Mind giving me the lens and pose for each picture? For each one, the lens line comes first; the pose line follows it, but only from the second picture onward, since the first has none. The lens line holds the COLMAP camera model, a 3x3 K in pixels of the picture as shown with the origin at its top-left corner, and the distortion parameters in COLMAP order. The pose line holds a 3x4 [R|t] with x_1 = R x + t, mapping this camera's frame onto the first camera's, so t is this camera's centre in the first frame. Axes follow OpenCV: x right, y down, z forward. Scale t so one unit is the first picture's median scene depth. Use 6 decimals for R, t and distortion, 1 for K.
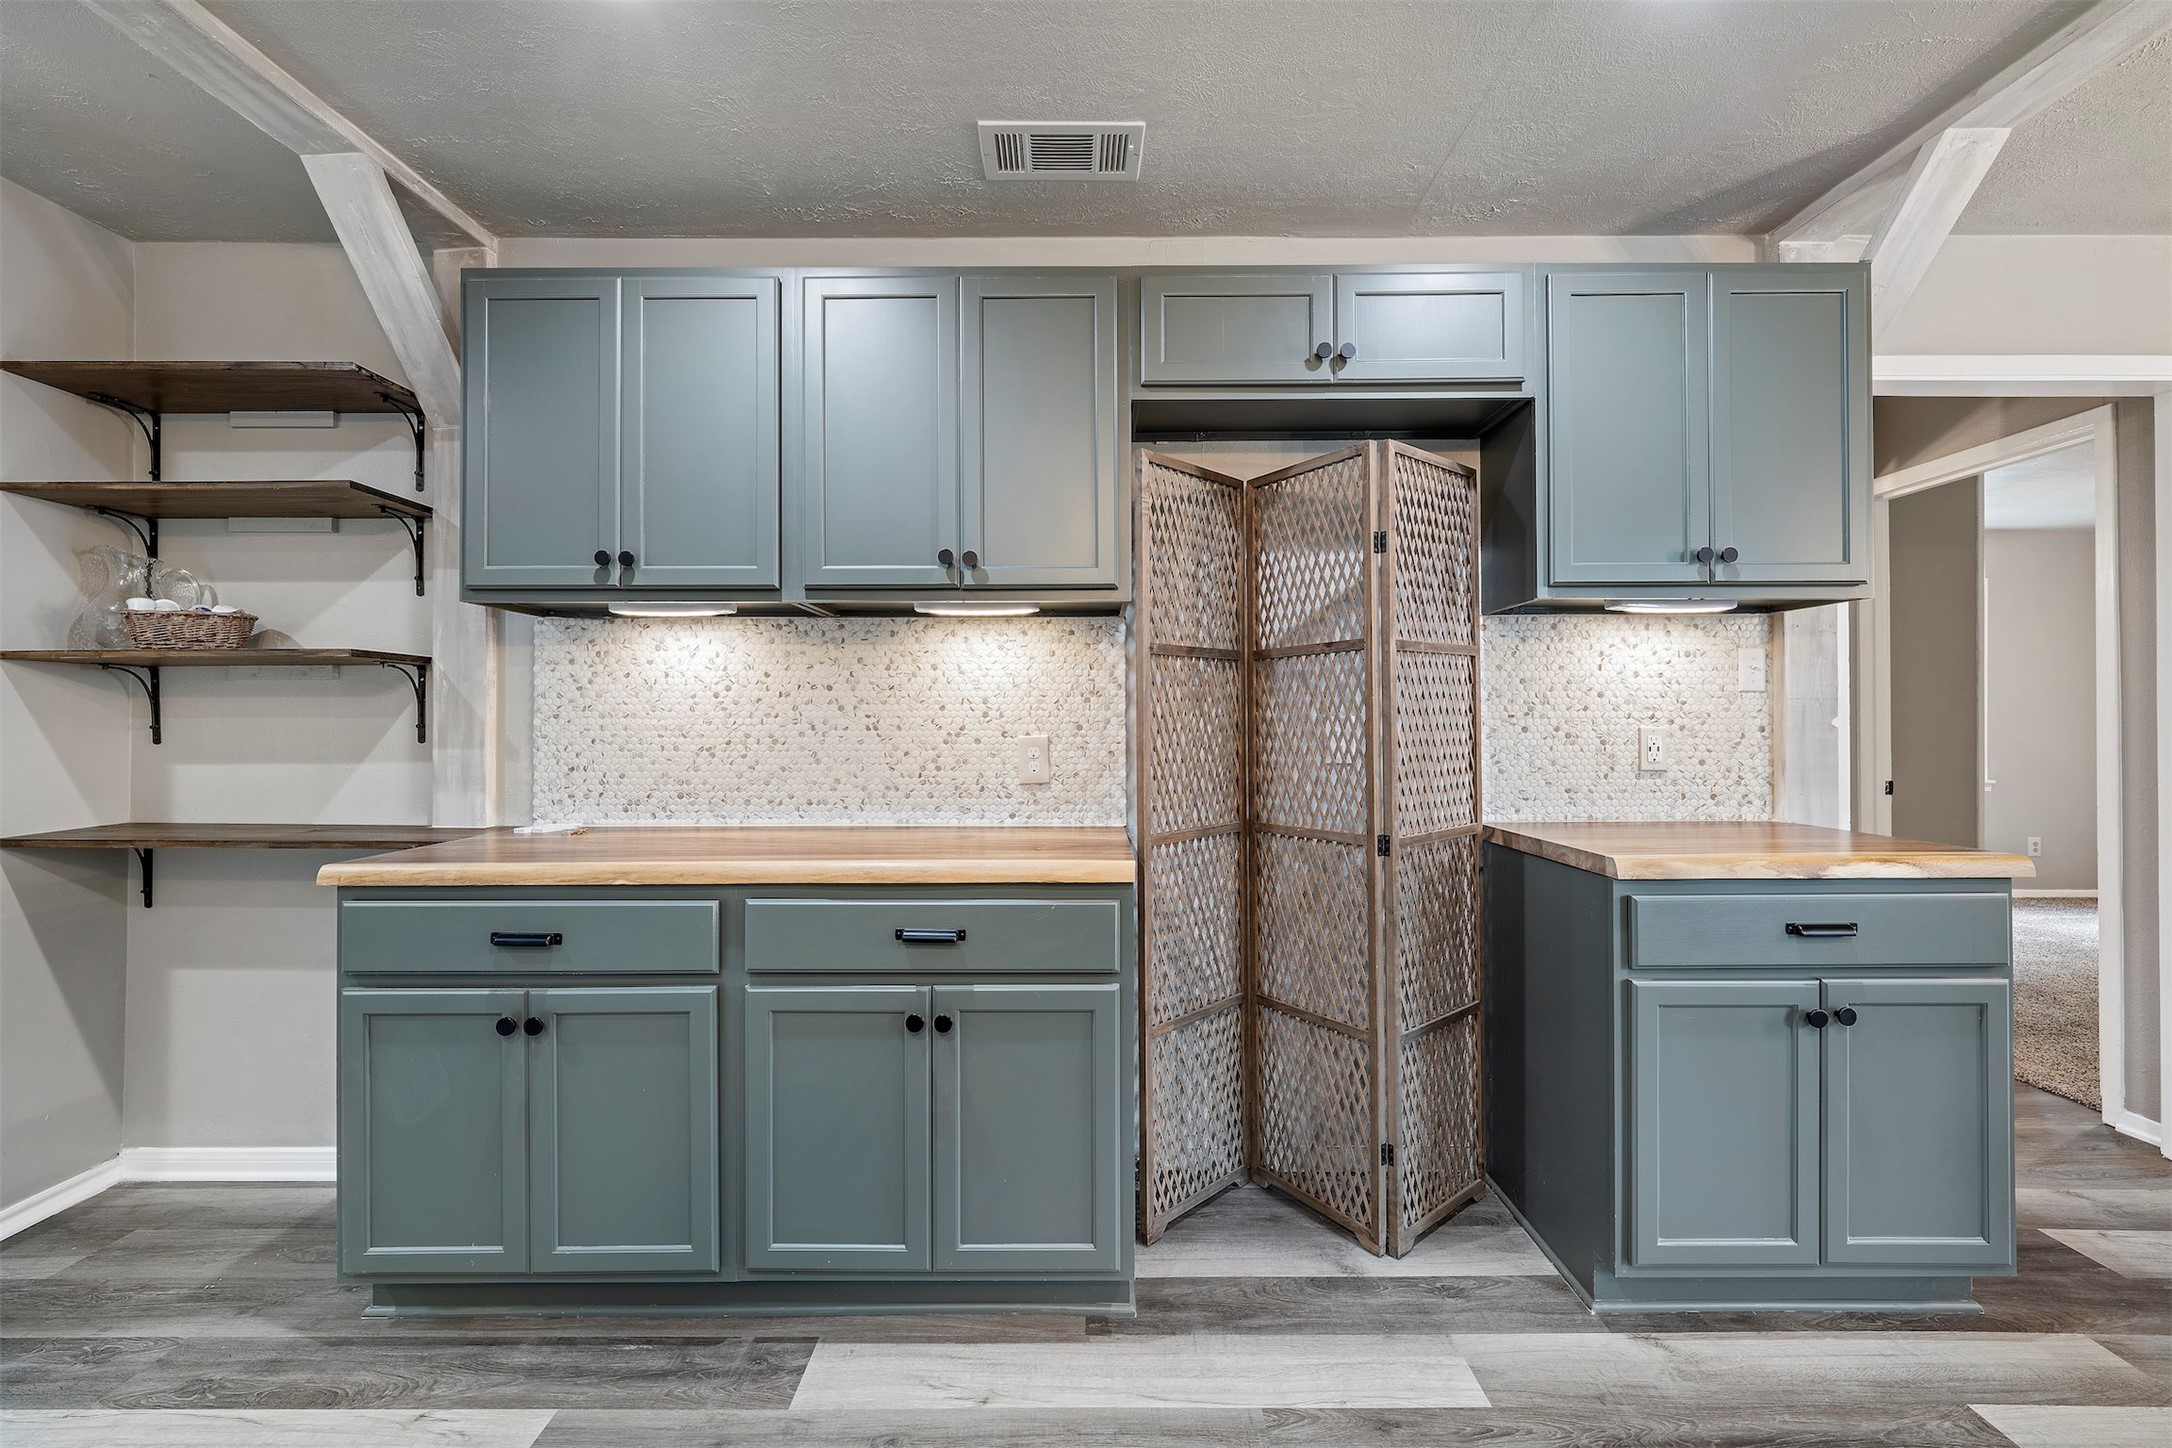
lens RADIAL K [[889.3, 0, 1086.0], [0, 889.3, 724.0], [0, 0, 1]] dist [-0.000345, 0.000125]
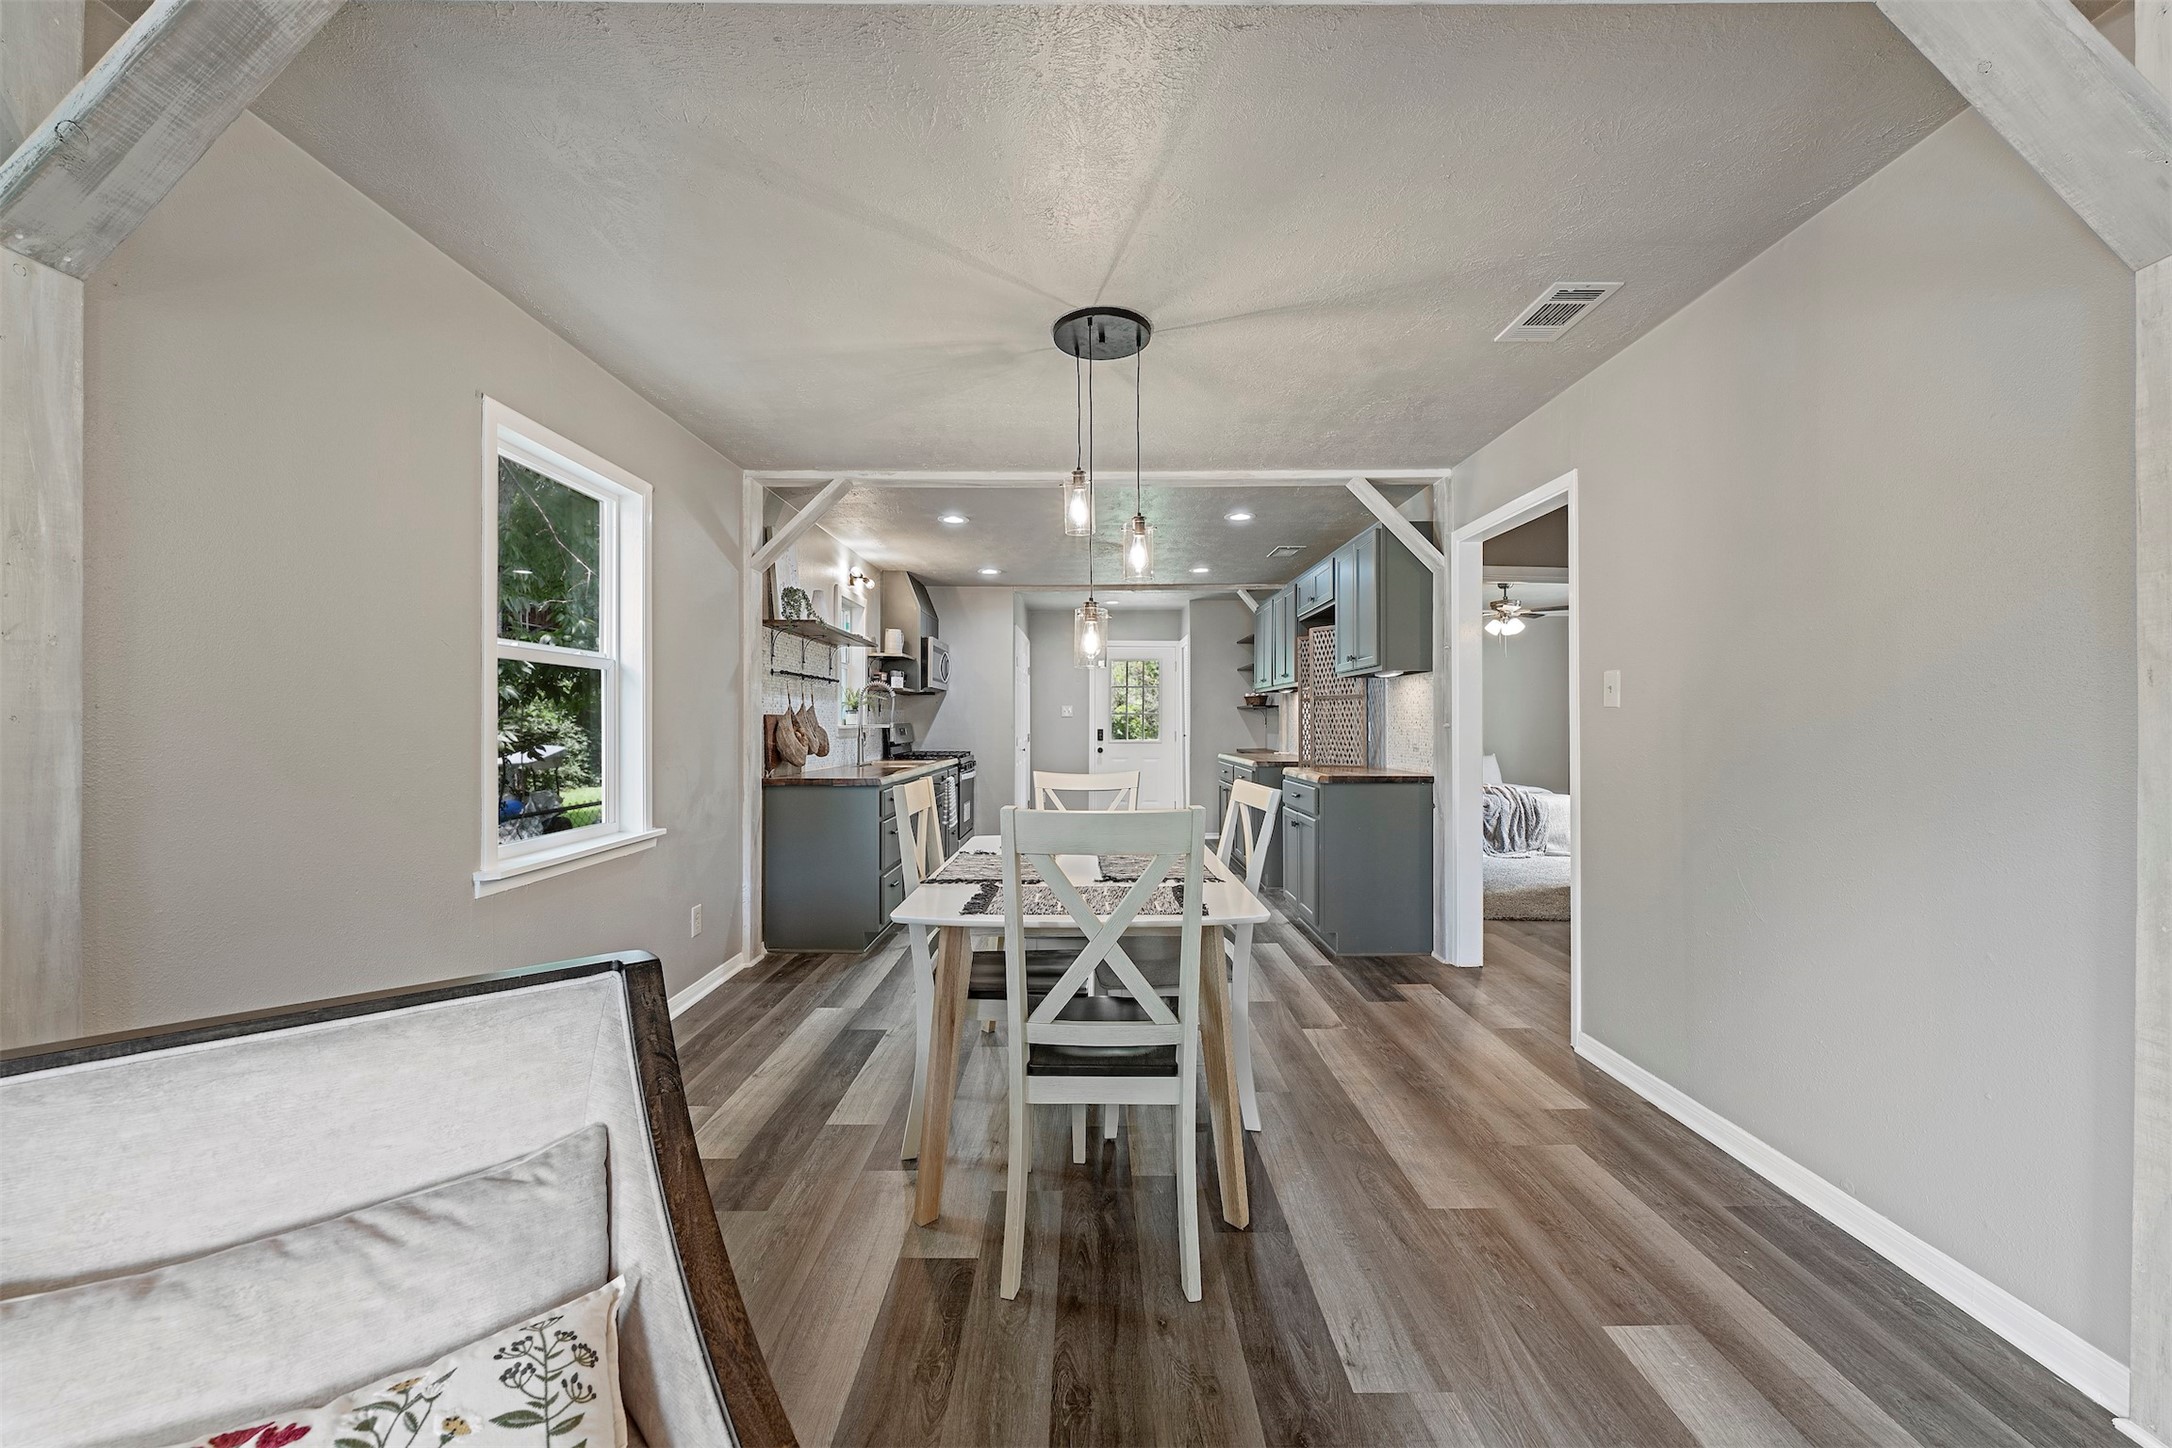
lens RADIAL K [[831.9, 0, 1089.3], [0, 831.9, 716.3], [0, 0, 1]] dist [-0.000167, -0.000051]
pose [[0.004279, -0.003107, -0.999986, 3.221335], [0.008188, 0.999962, -0.003072, -0.029934], [0.999957, -0.008175, 0.004305, 0.262969]]
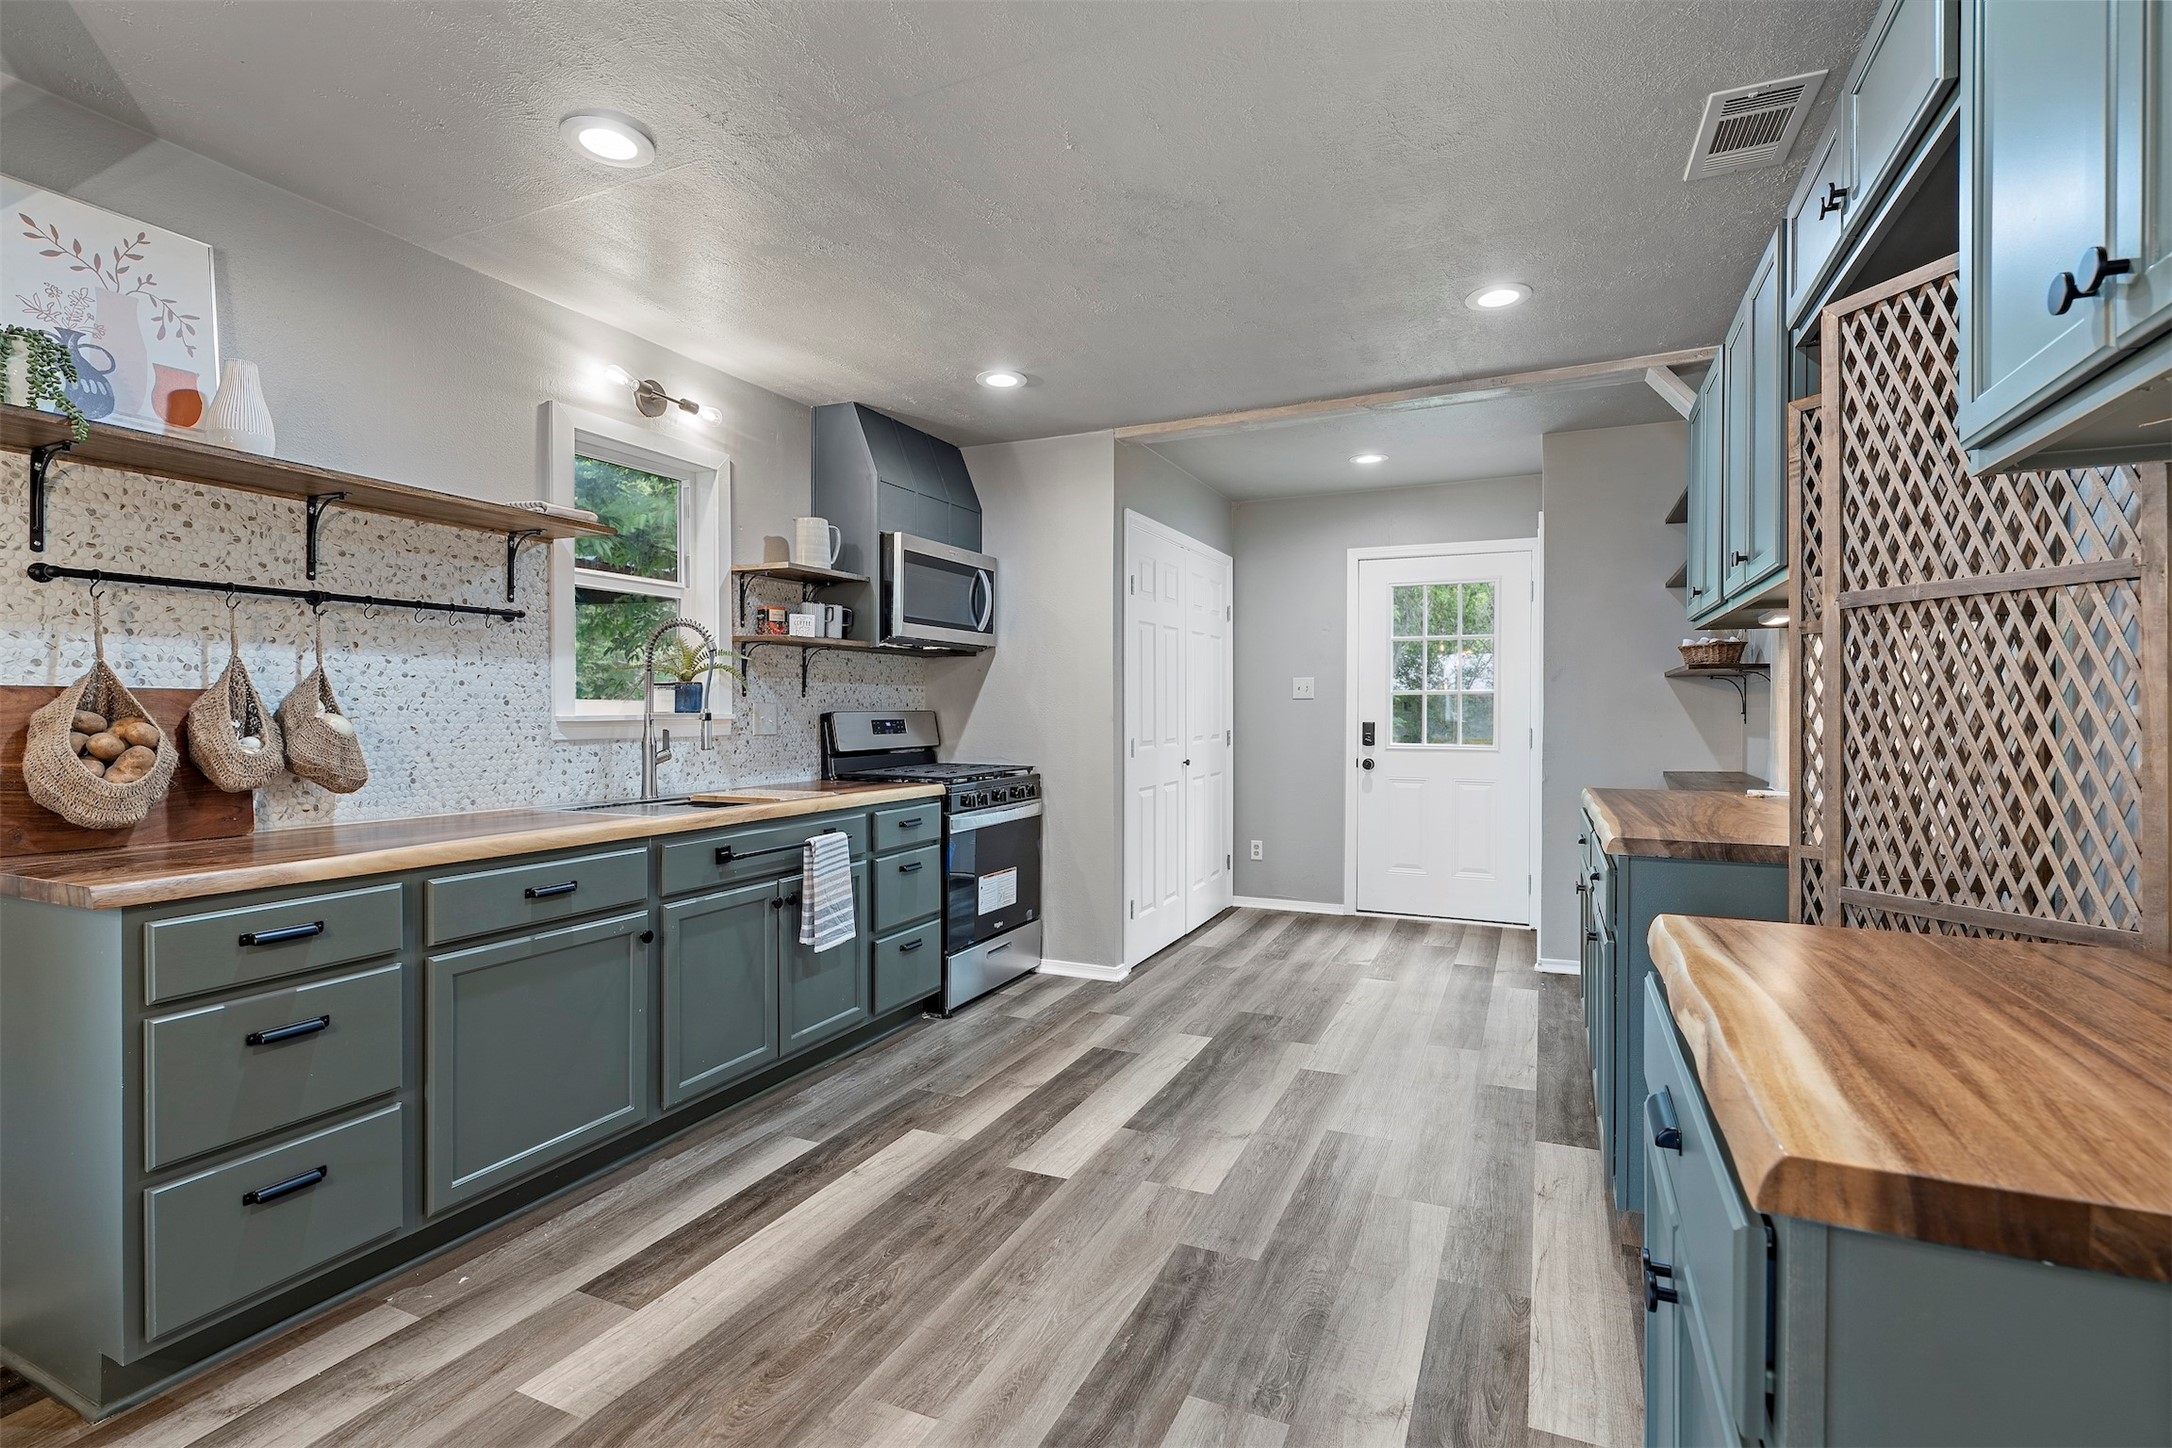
lens RADIAL K [[991.5, 0, 1090.3], [0, 991.5, 712.7], [0, 0, 1]] dist [0.003459, -0.000130]
pose [[-0.413175, 0.006420, -0.910629, 1.336713], [0.007773, 0.999964, 0.003523, -0.015730], [0.910618, -0.005623, -0.413210, 0.829442]]
